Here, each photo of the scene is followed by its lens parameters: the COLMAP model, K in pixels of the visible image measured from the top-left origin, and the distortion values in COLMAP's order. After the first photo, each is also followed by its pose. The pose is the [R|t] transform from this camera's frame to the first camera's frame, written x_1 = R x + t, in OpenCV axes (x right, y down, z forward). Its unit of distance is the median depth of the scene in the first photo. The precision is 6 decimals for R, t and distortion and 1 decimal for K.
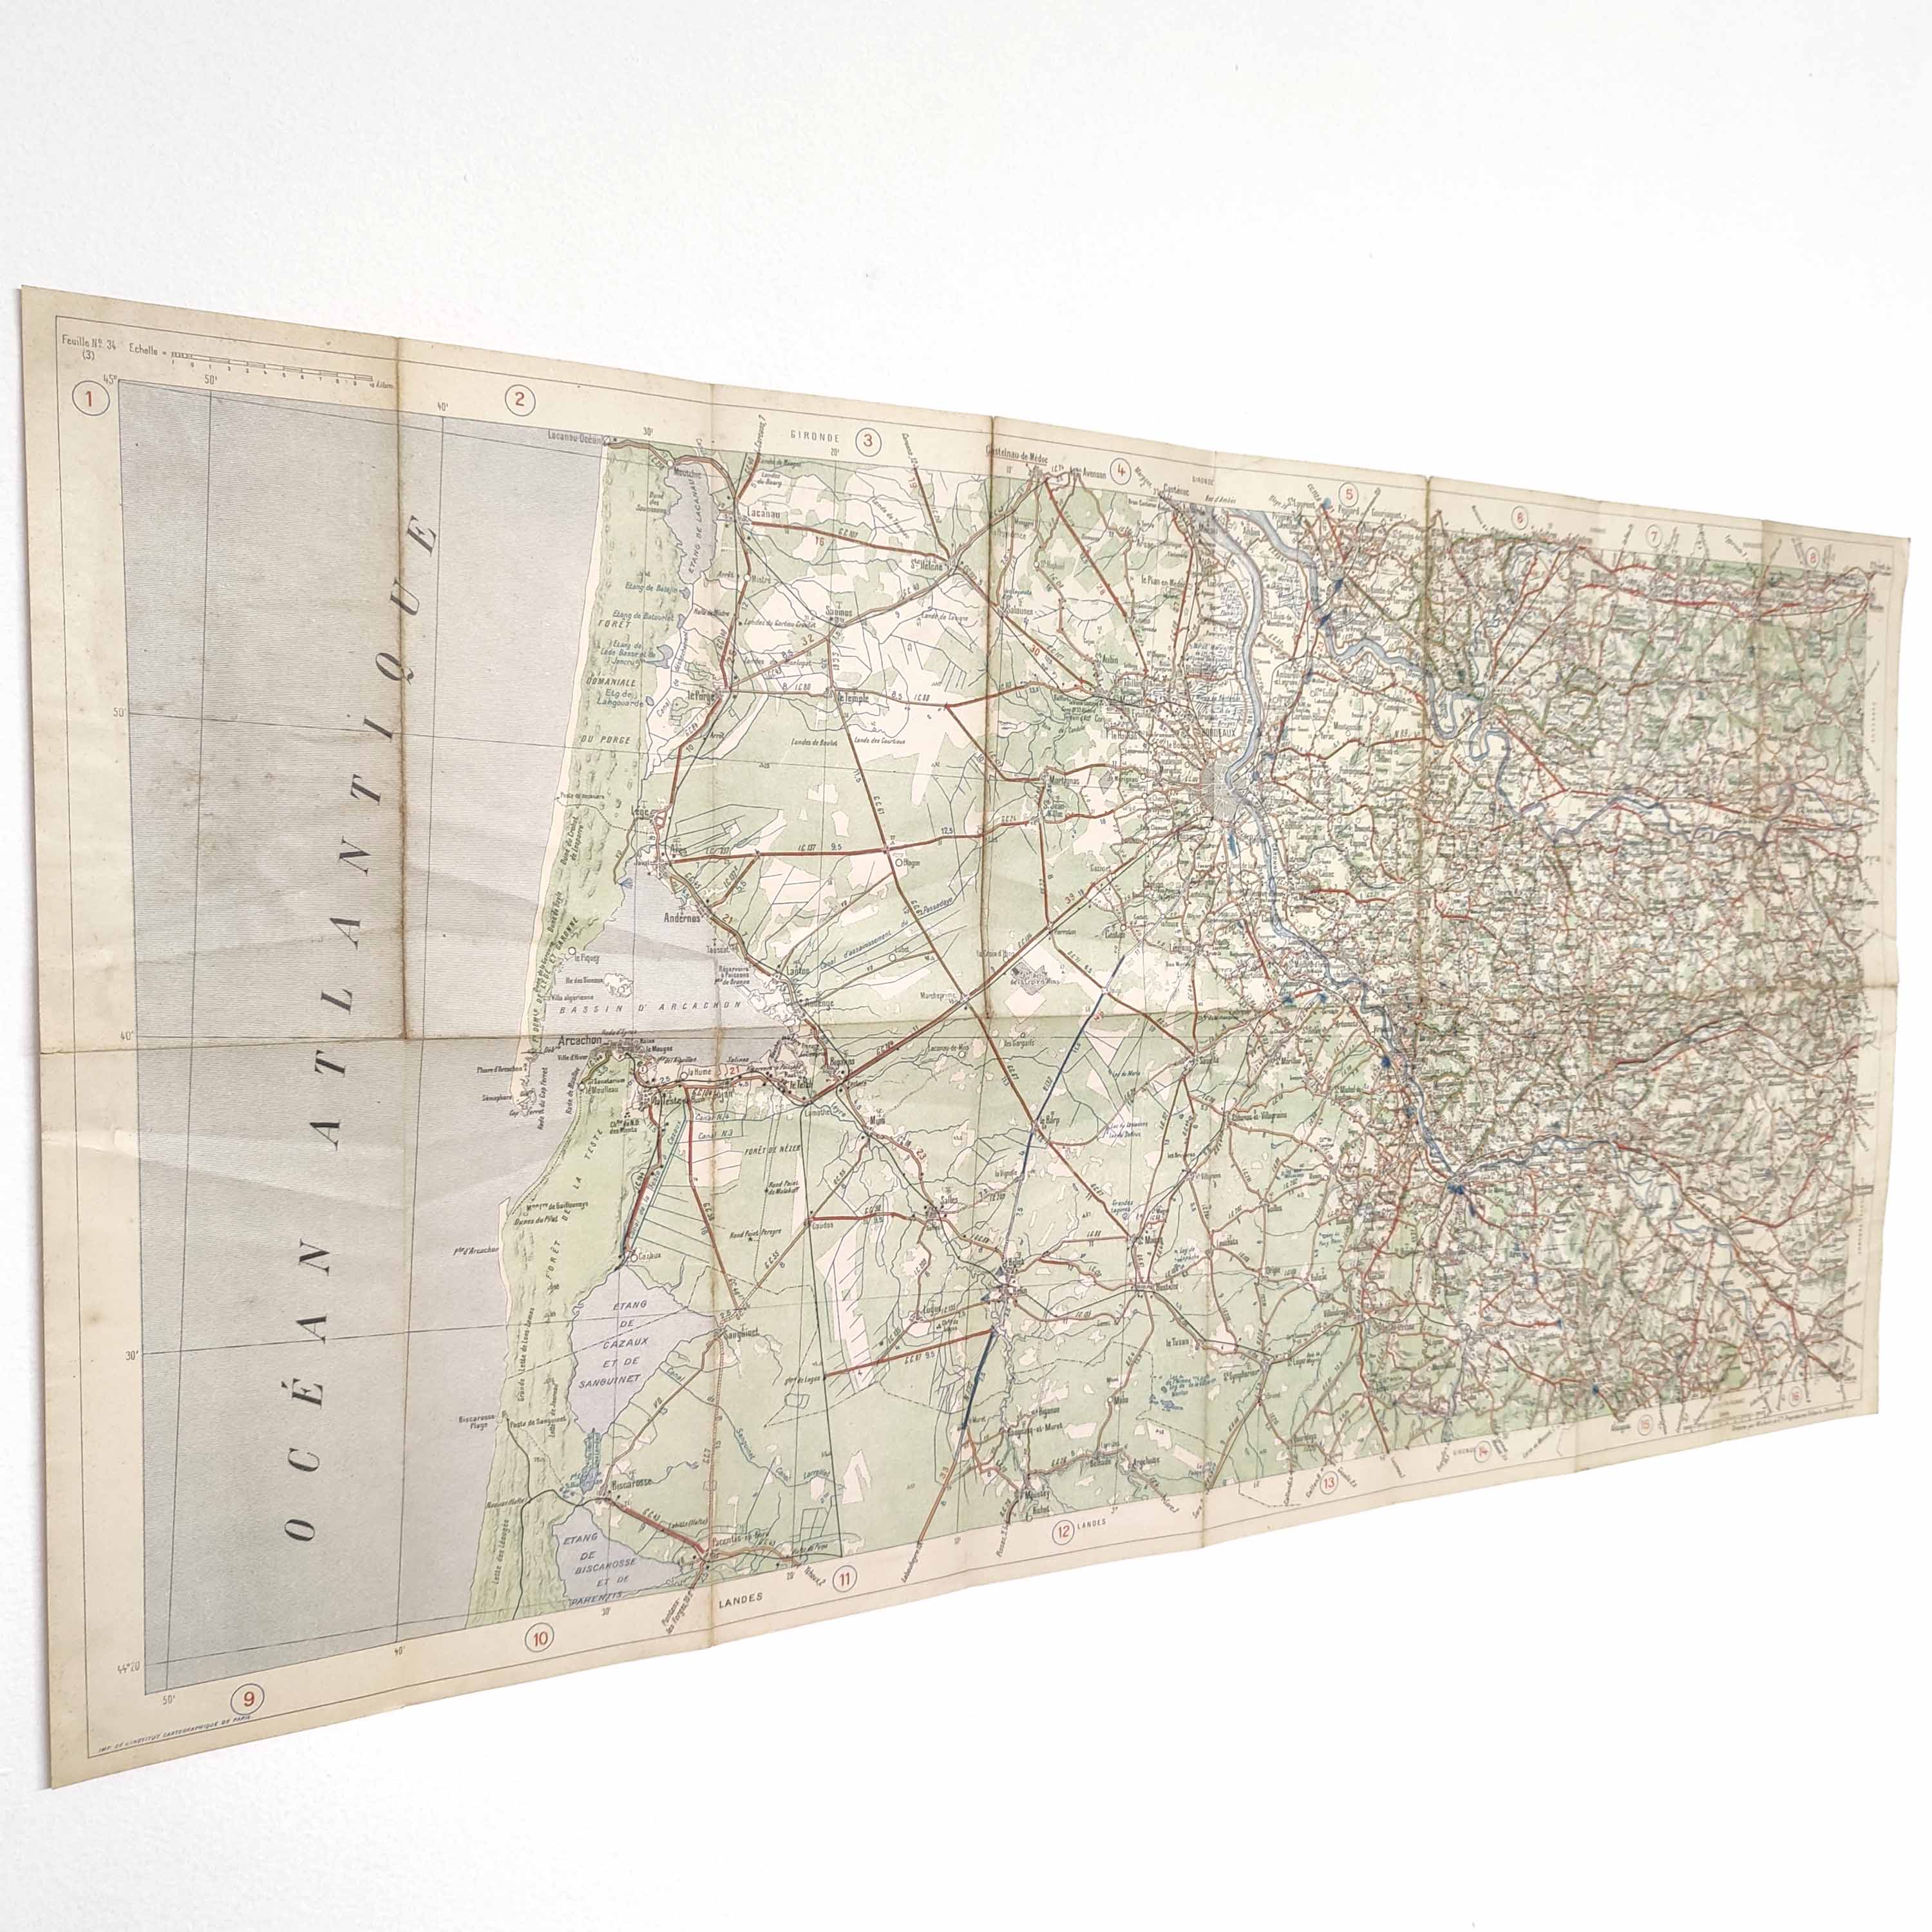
lens RADIAL K [[1951.5, 0, 966.0], [0, 1951.5, 966.0], [0, 0, 1]] dist [-0.021401, 0.105261]
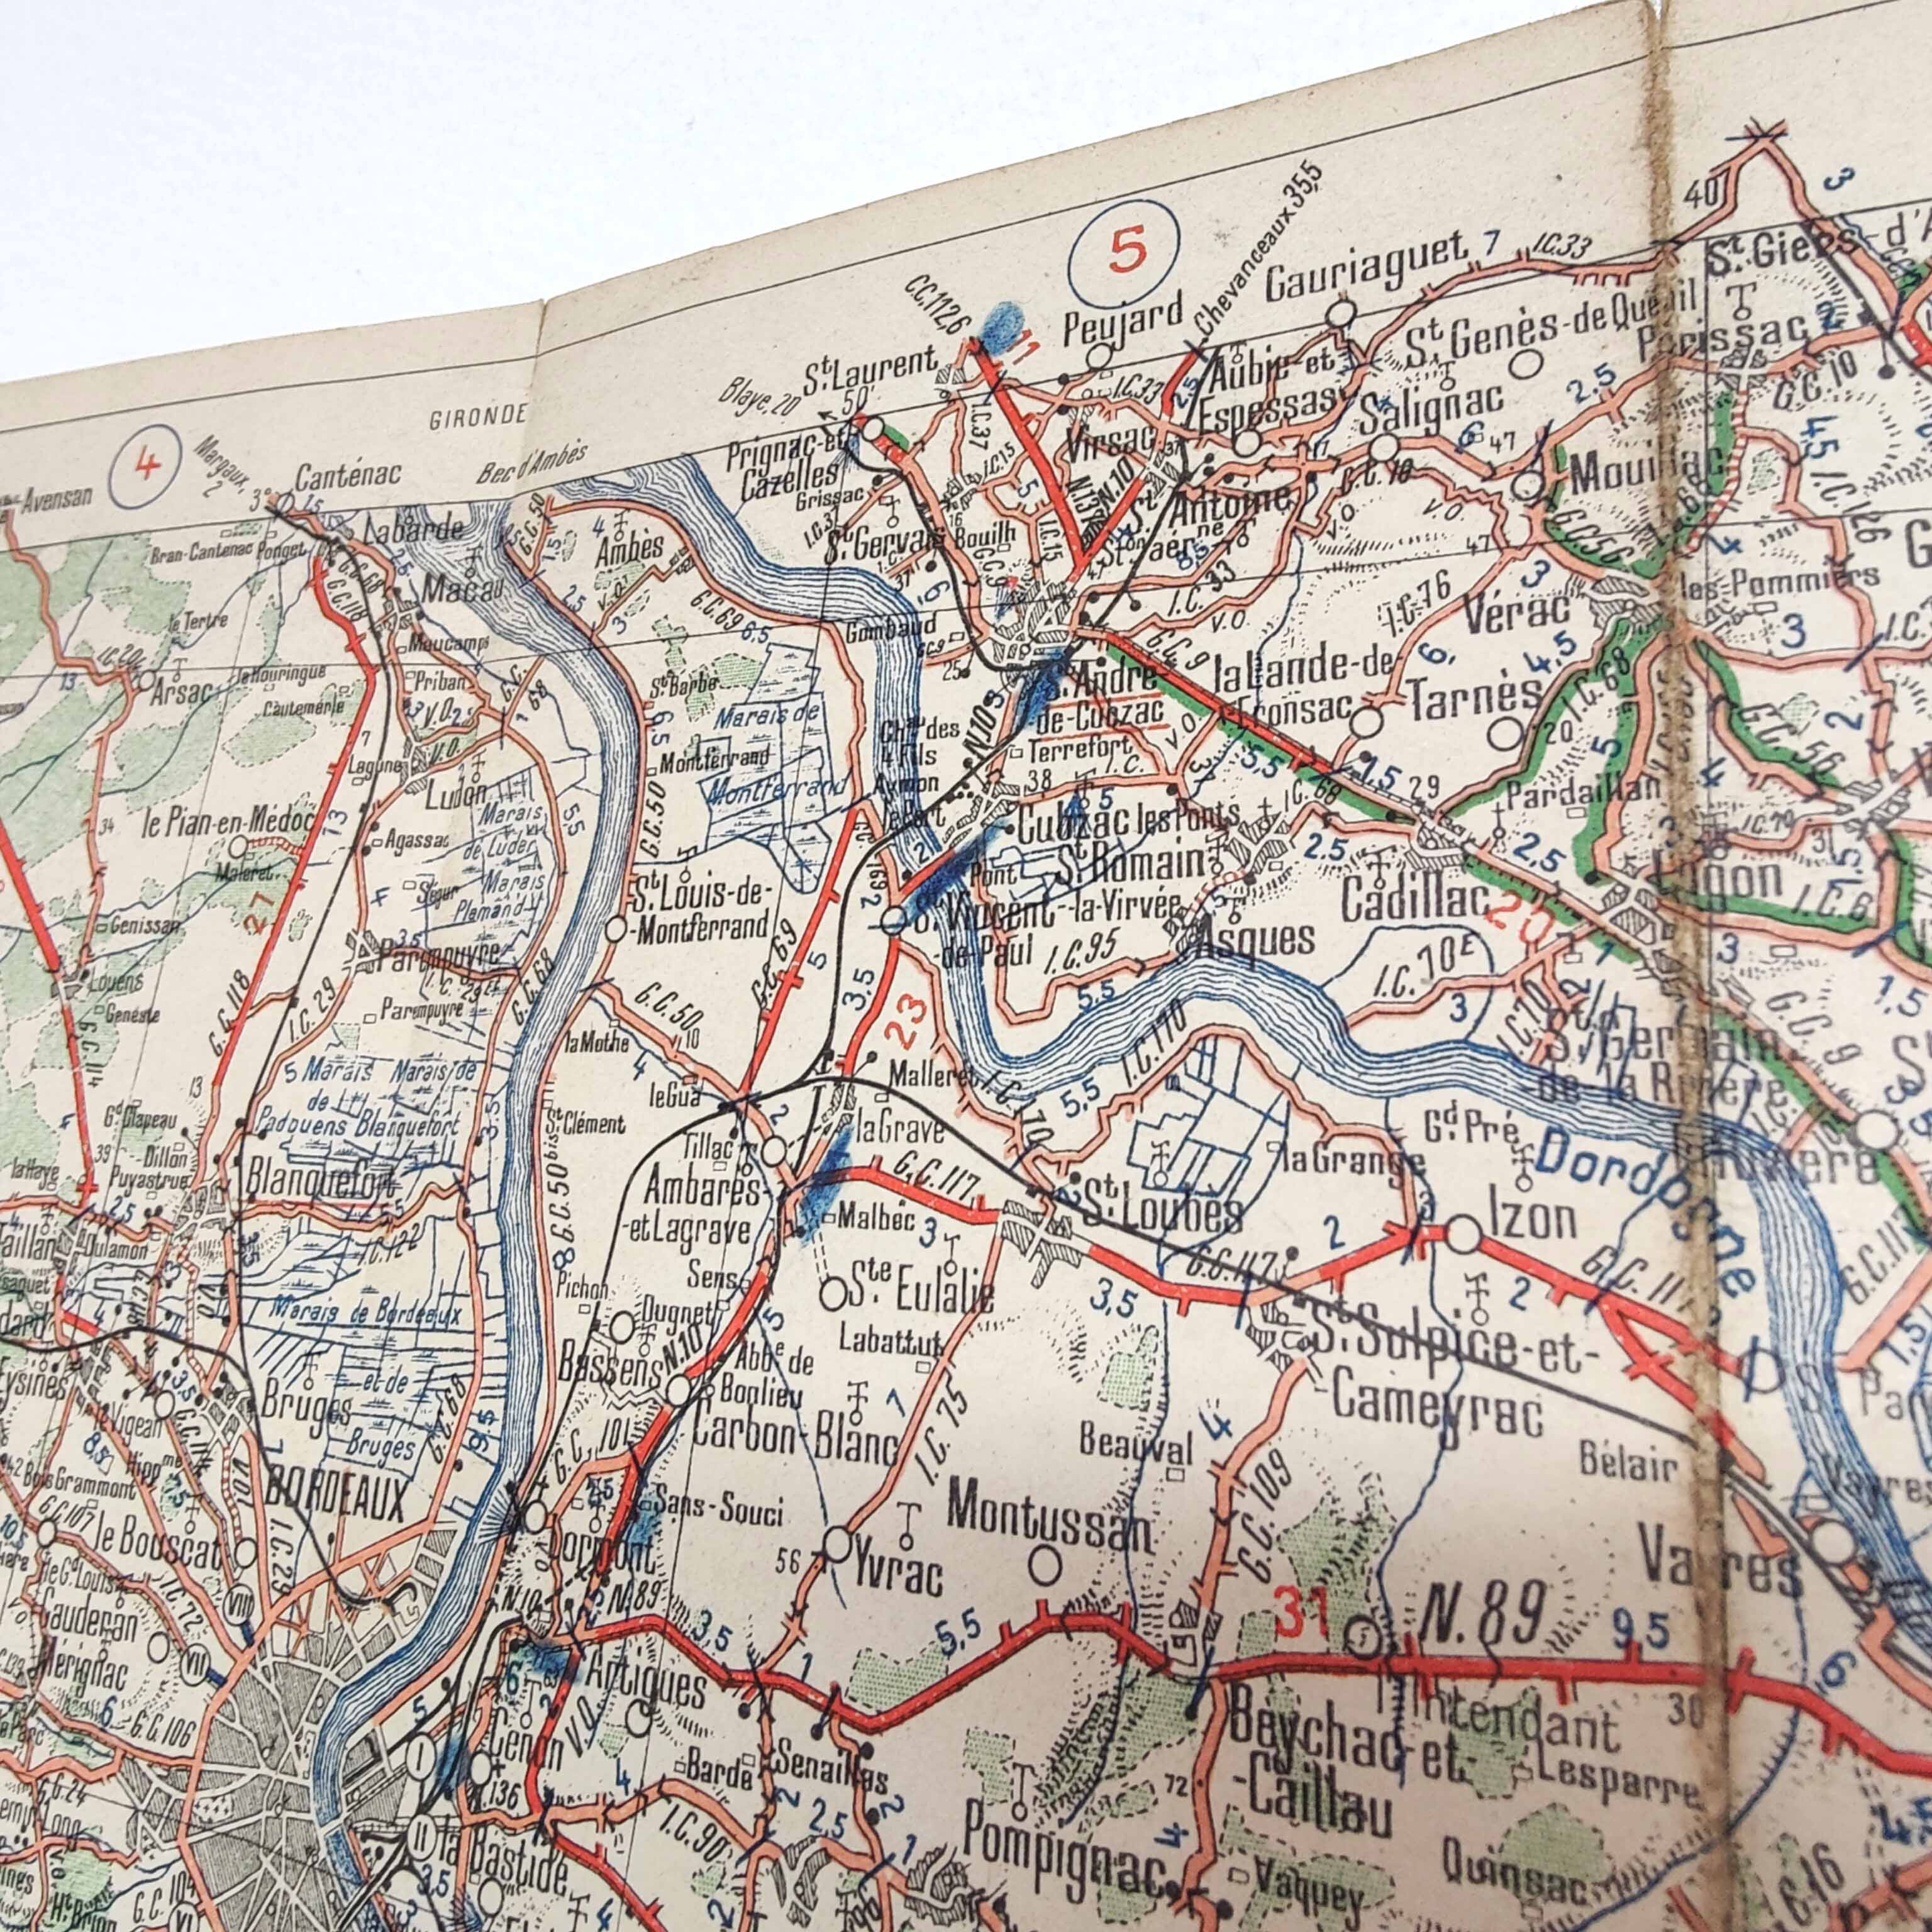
lens RADIAL K [[1816.0, 0, 972.0], [0, 1816.0, 765.8], [0, 0, 1]] dist [0.082553, -0.114215]
pose [[0.566095, -0.216020, -0.795532, 0.322167], [-0.117846, 0.933934, -0.337460, -0.128777], [0.815873, 0.284785, 0.503239, 0.906134]]
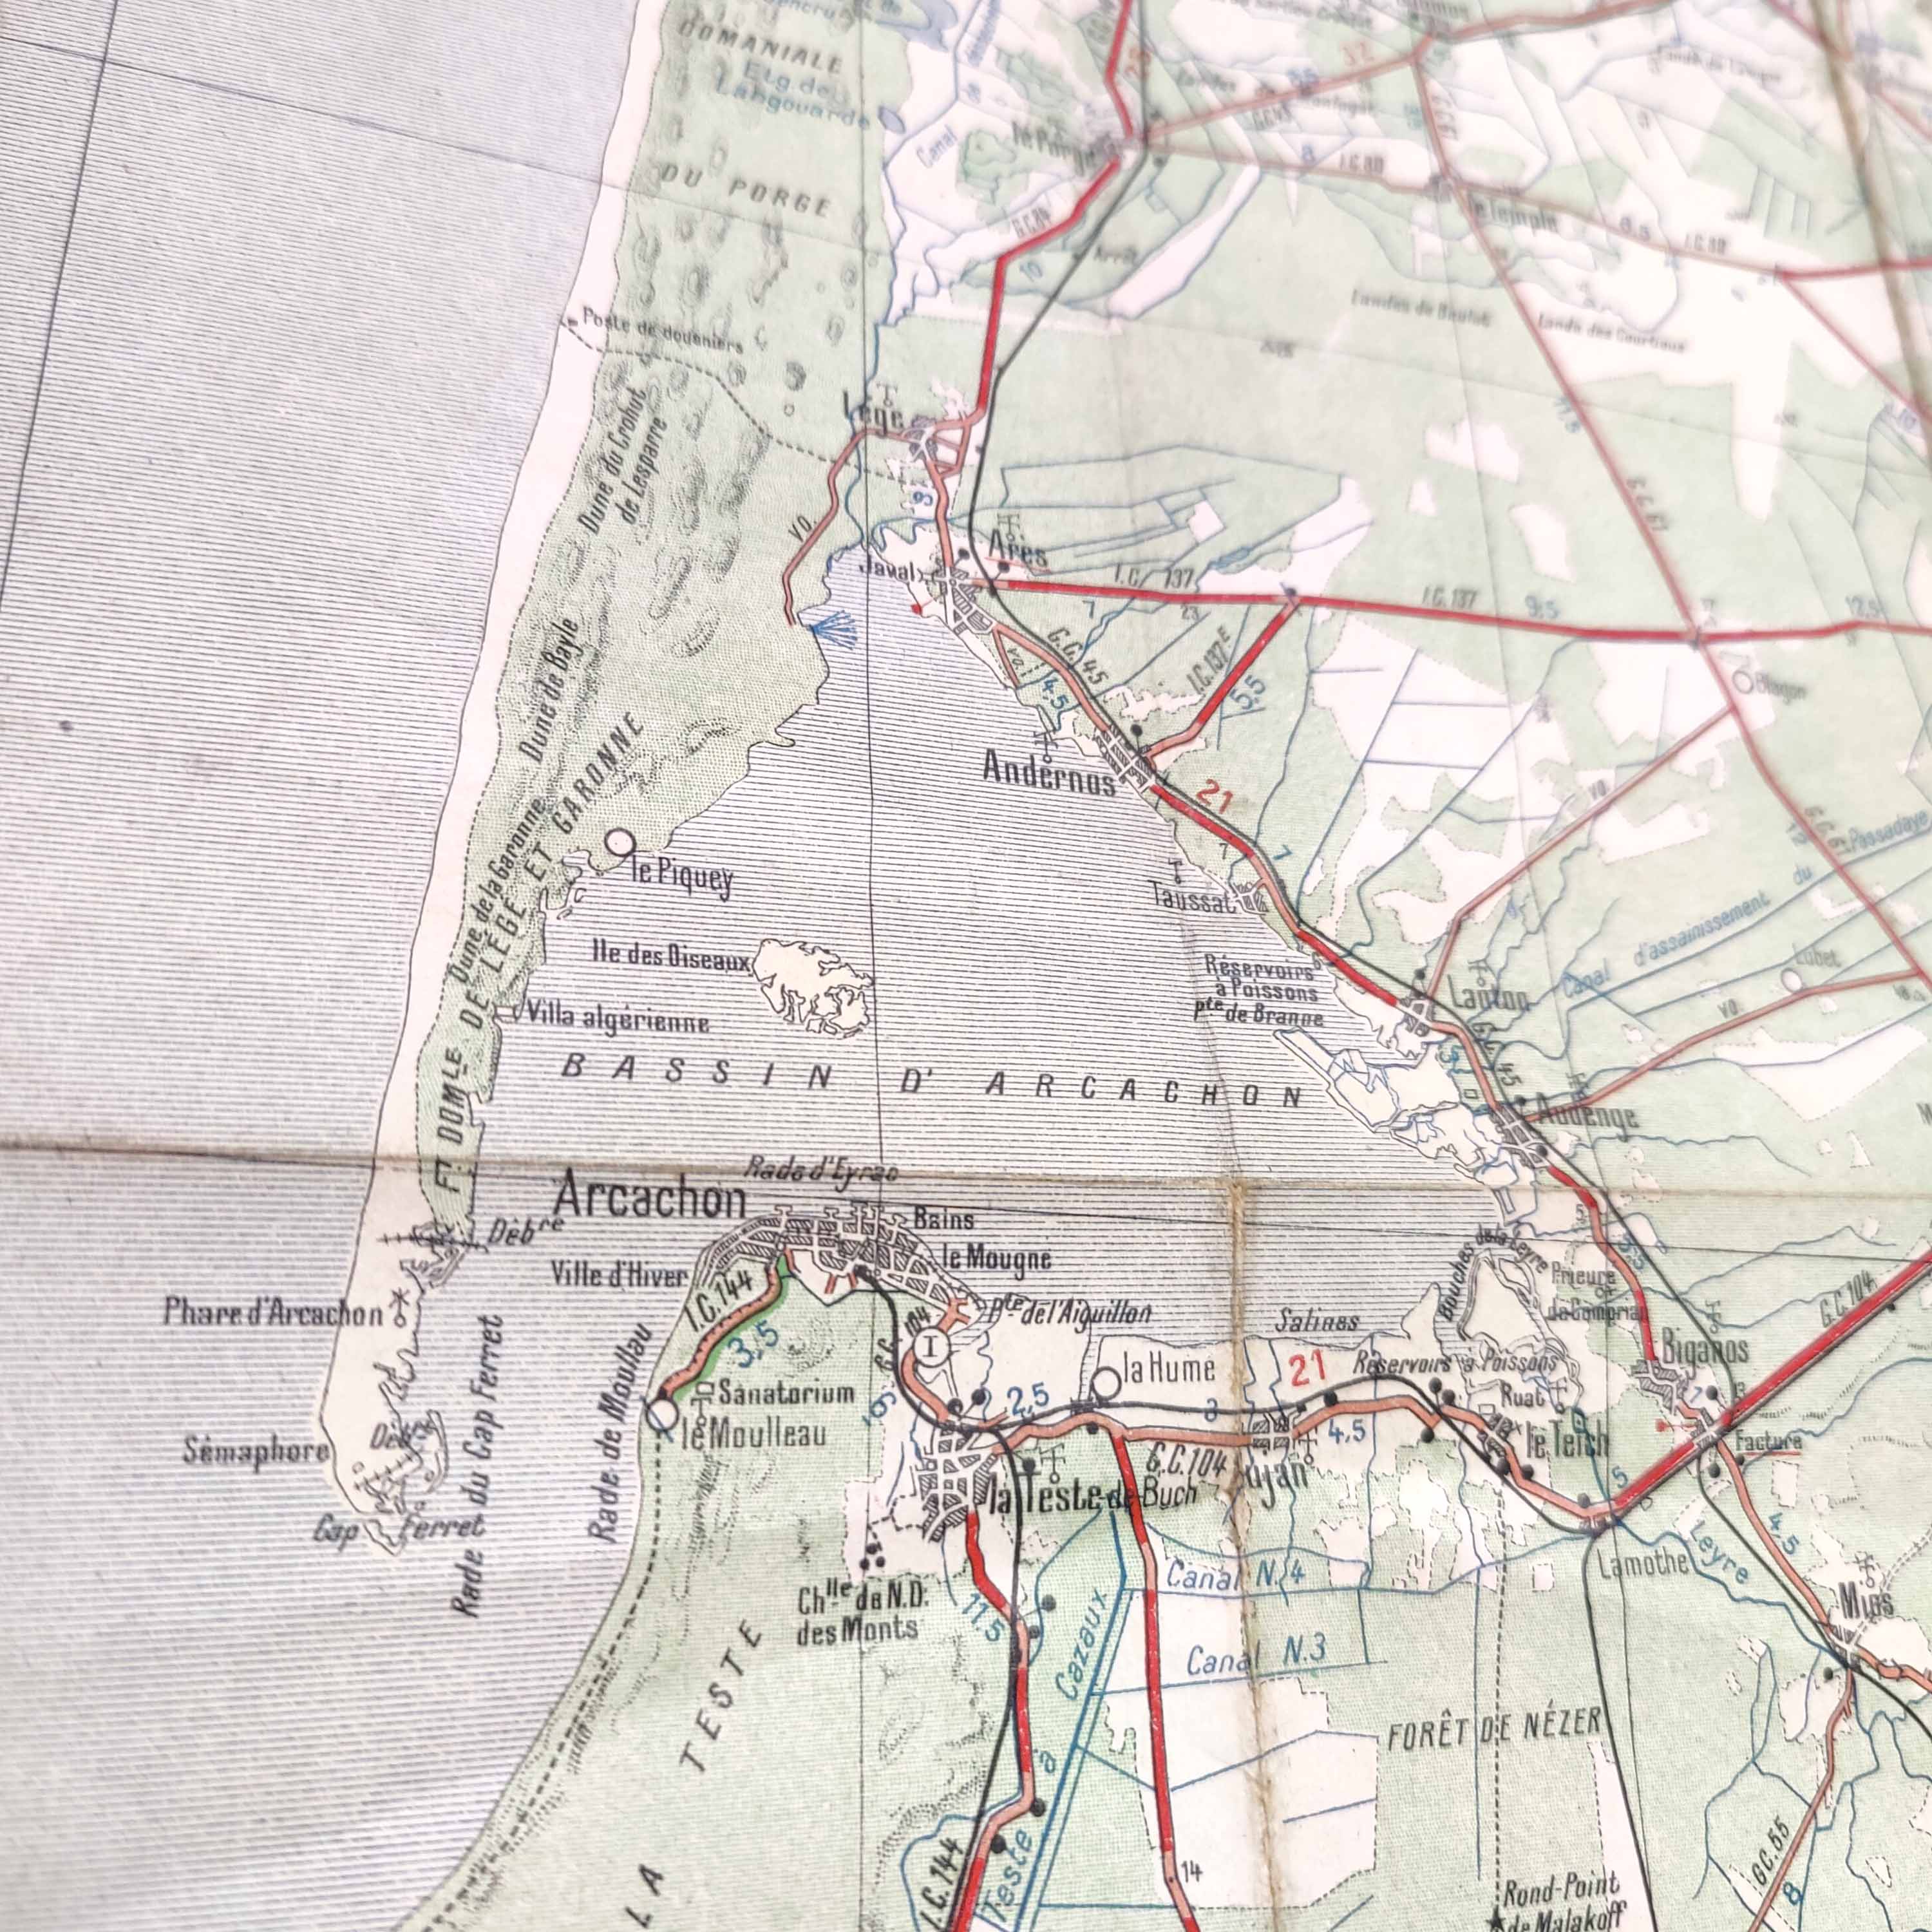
lens RADIAL K [[1863.6, 0, 885.7], [0, 1863.6, 965.2], [0, 0, 1]] dist [-0.029490, 0.016007]
pose [[0.981120, -0.109333, -0.159531, -0.108388], [0.041447, 0.924572, -0.378746, 0.078246], [0.188907, 0.364983, 0.911648, 0.647387]]
